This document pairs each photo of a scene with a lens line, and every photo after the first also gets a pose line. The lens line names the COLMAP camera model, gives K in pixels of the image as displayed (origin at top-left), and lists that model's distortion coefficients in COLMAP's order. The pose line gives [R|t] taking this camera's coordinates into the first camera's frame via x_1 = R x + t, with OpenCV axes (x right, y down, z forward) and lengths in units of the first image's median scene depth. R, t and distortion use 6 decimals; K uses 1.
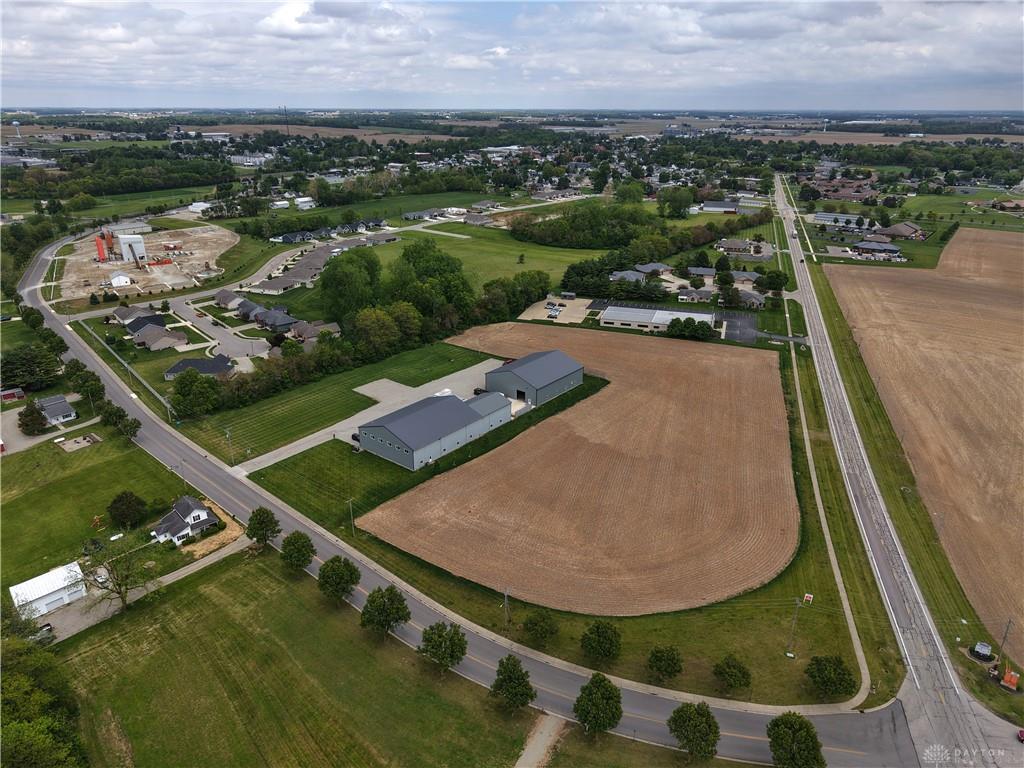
lens RADIAL K [[683.9, 0, 512.8], [0, 683.9, 385.4], [0, 0, 1]] dist [0.019100, -0.012594]
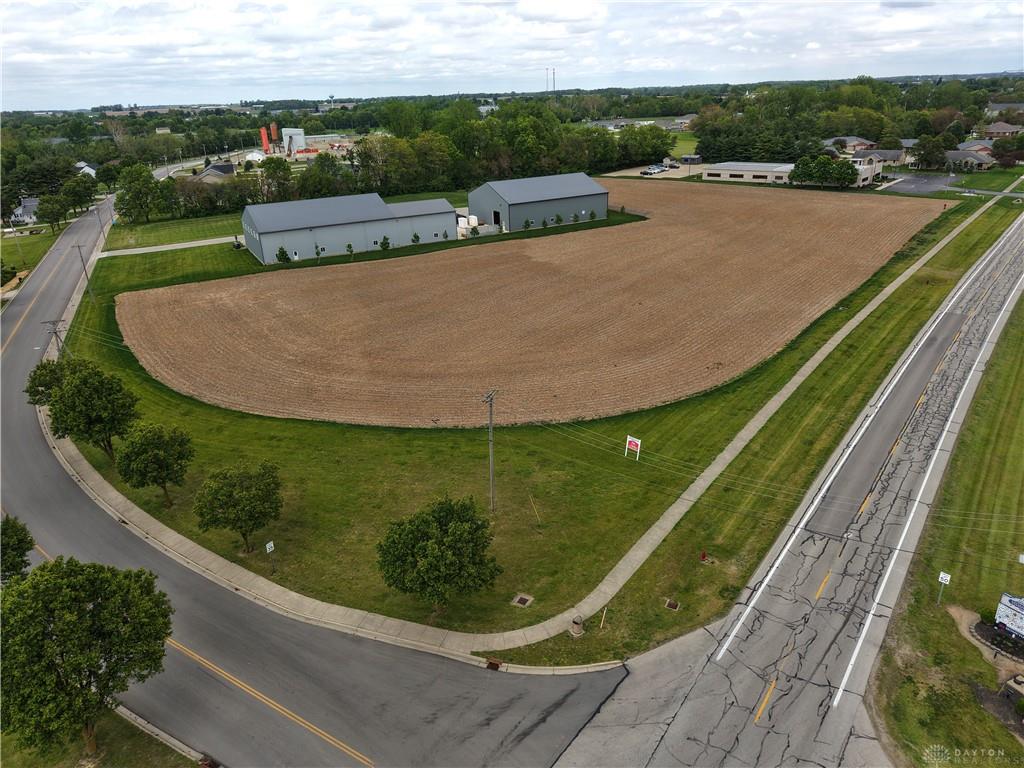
lens RADIAL K [[683.9, 0, 512.8], [0, 683.9, 385.4], [0, 0, 1]] dist [0.019100, -0.012594]
pose [[0.922876, 0.115428, -0.367392, 0.362223], [-0.107204, 0.993316, 0.042791, 0.181882], [0.369875, -0.000105, 0.929081, 0.390738]]
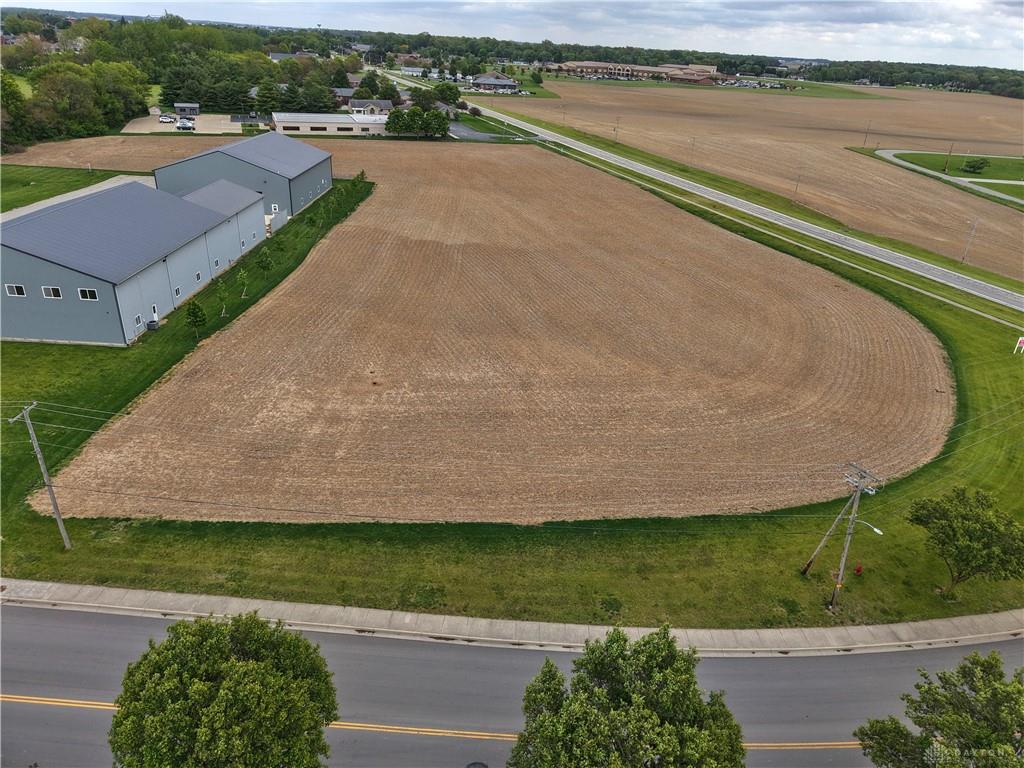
lens RADIAL K [[683.9, 0, 512.8], [0, 683.9, 385.4], [0, 0, 1]] dist [0.019100, -0.012594]
pose [[0.782704, -0.242228, 0.573324, -0.186901], [0.183705, 0.970030, 0.159040, 0.117992], [-0.594665, -0.019159, 0.803745, 0.548030]]
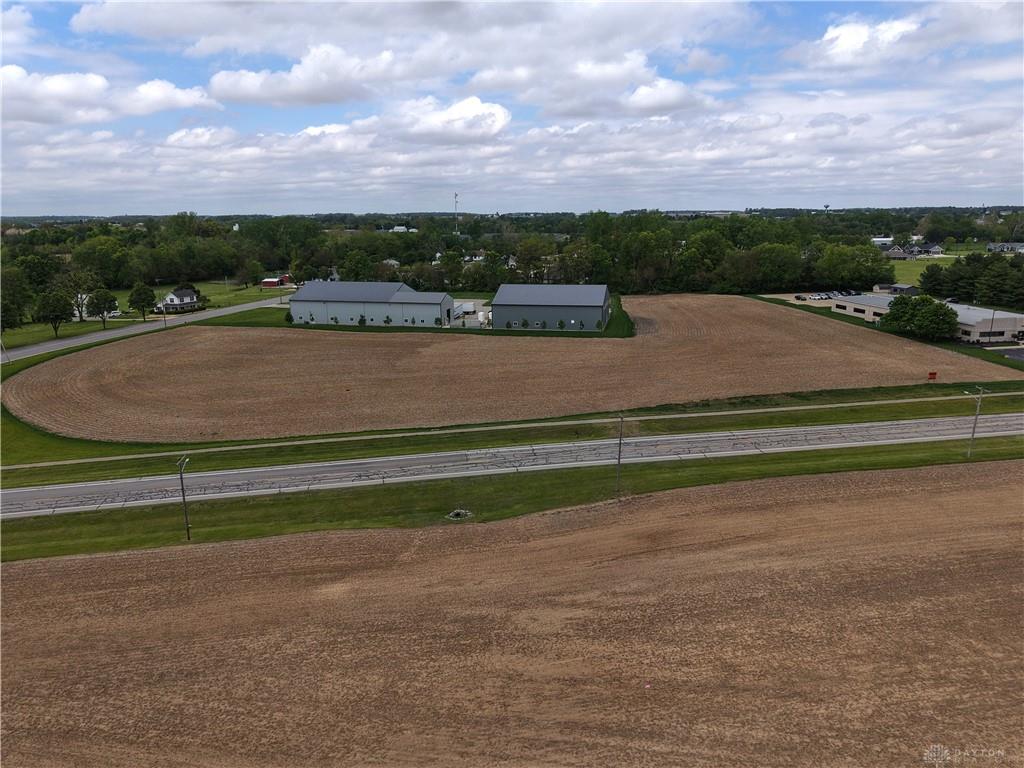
lens RADIAL K [[683.9, 0, 512.8], [0, 683.9, 385.4], [0, 0, 1]] dist [0.019100, -0.012594]
pose [[0.454230, 0.208707, -0.866092, 0.825543], [-0.324446, 0.944163, 0.057362, 0.045750], [0.829705, 0.254944, 0.496582, 0.748482]]
